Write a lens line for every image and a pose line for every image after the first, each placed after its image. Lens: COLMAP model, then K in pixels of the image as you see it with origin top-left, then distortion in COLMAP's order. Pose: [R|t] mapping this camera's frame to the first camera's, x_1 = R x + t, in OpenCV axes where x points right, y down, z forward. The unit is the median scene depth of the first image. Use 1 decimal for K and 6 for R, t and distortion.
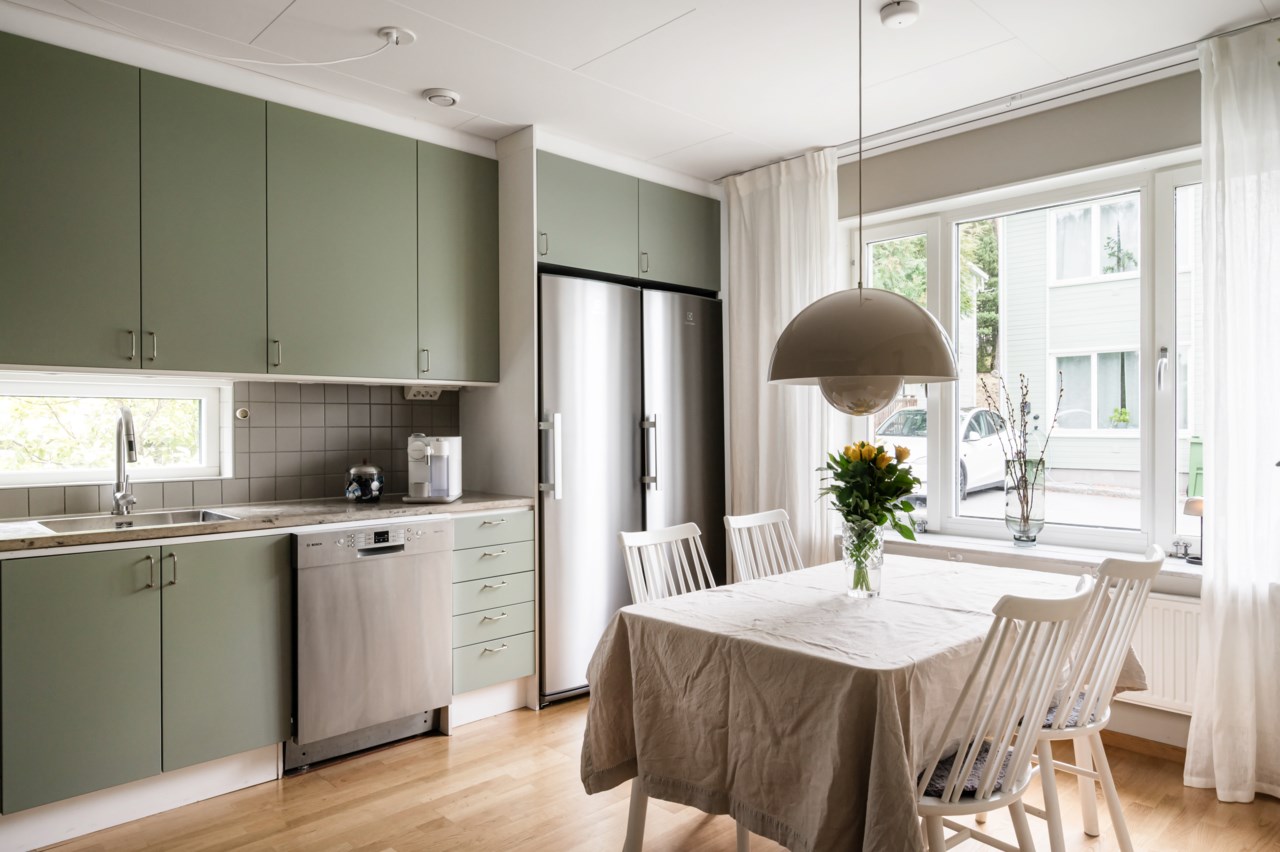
lens RADIAL K [[813.0, 0, 640.0], [0, 813.0, 426.0], [0, 0, 1]] dist [-0.002178, -0.000556]
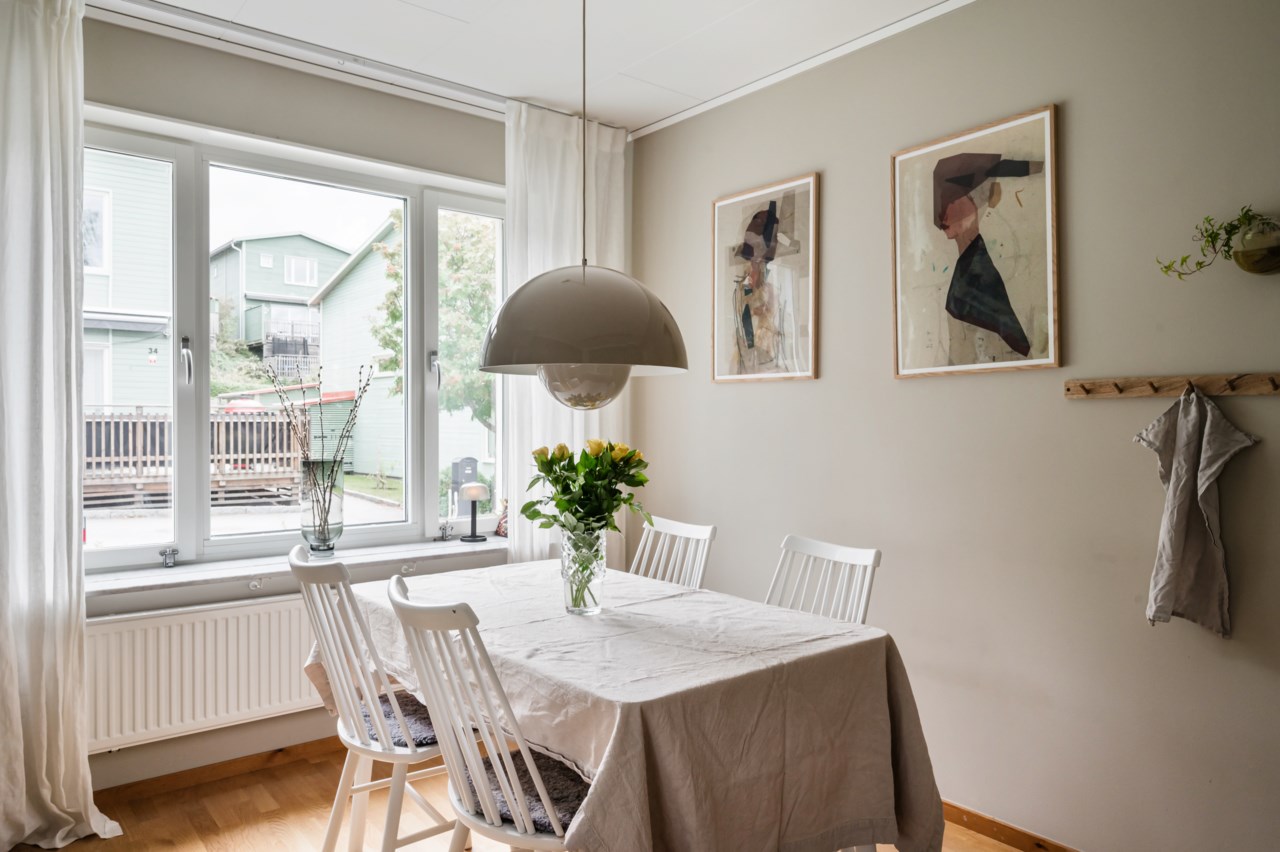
lens RADIAL K [[842.8, 0, 640.0], [0, 842.8, 426.0], [0, 0, 1]] dist [-0.002016, 0.005232]
pose [[0.081039, 0.001394, 0.996710, -0.642795], [-0.002605, 0.999996, -0.001187, 0.005536], [-0.996708, -0.002500, 0.081042, 0.868960]]
